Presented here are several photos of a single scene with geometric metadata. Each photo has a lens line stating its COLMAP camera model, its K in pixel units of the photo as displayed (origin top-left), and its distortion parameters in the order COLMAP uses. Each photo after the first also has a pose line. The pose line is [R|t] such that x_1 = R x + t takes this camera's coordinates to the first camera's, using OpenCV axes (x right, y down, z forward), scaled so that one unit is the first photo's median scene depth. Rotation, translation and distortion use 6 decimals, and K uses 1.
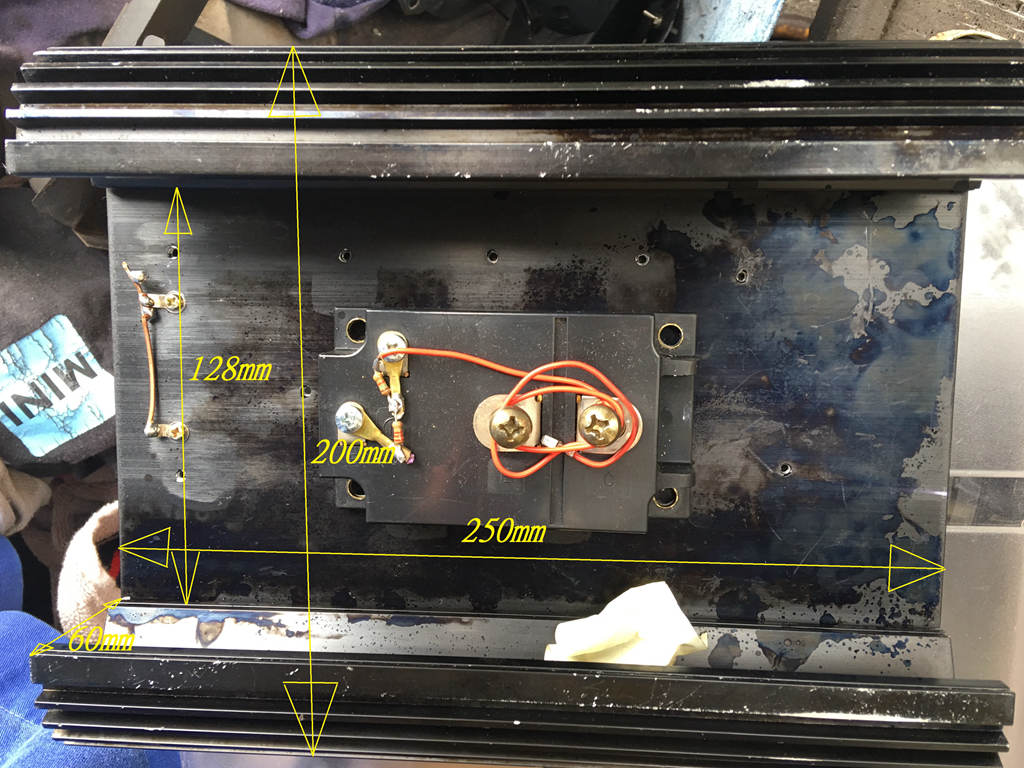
lens RADIAL K [[863.3, 0, 511.2], [0, 863.3, 384.7], [0, 0, 1]] dist [0.009425, -0.010843]
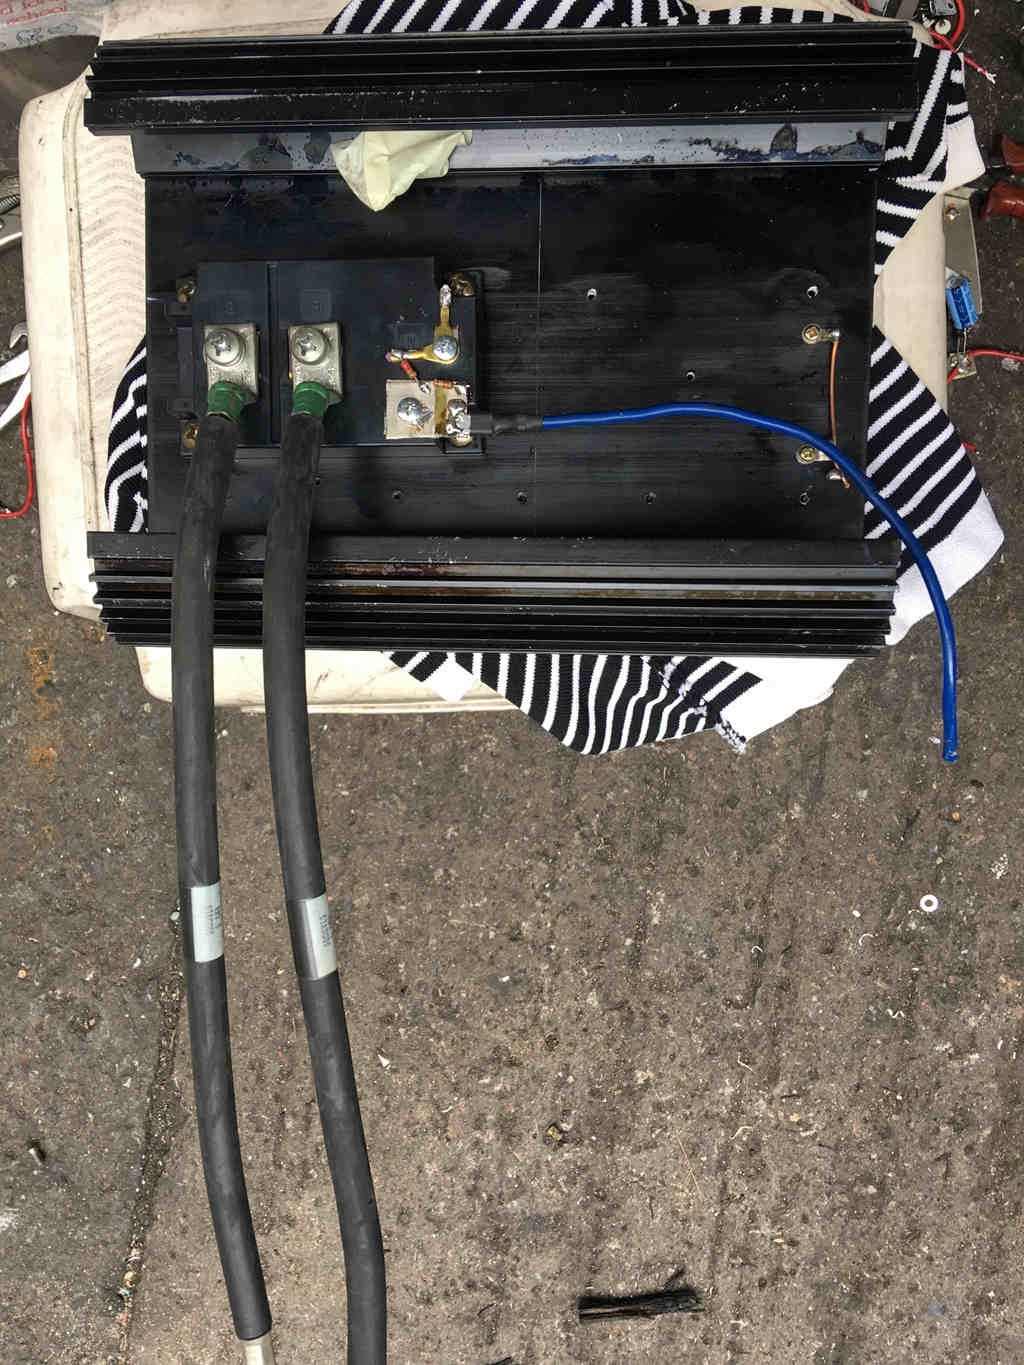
lens RADIAL K [[1150.8, 0, 511.4], [0, 1150.8, 684.4], [0, 0, 1]] dist [0.009425, -0.010843]
pose [[-0.986200, -0.019090, 0.164452, -0.265298], [-0.005625, -0.988892, -0.148528, -0.165191], [0.165460, -0.147404, 0.975138, -0.538915]]
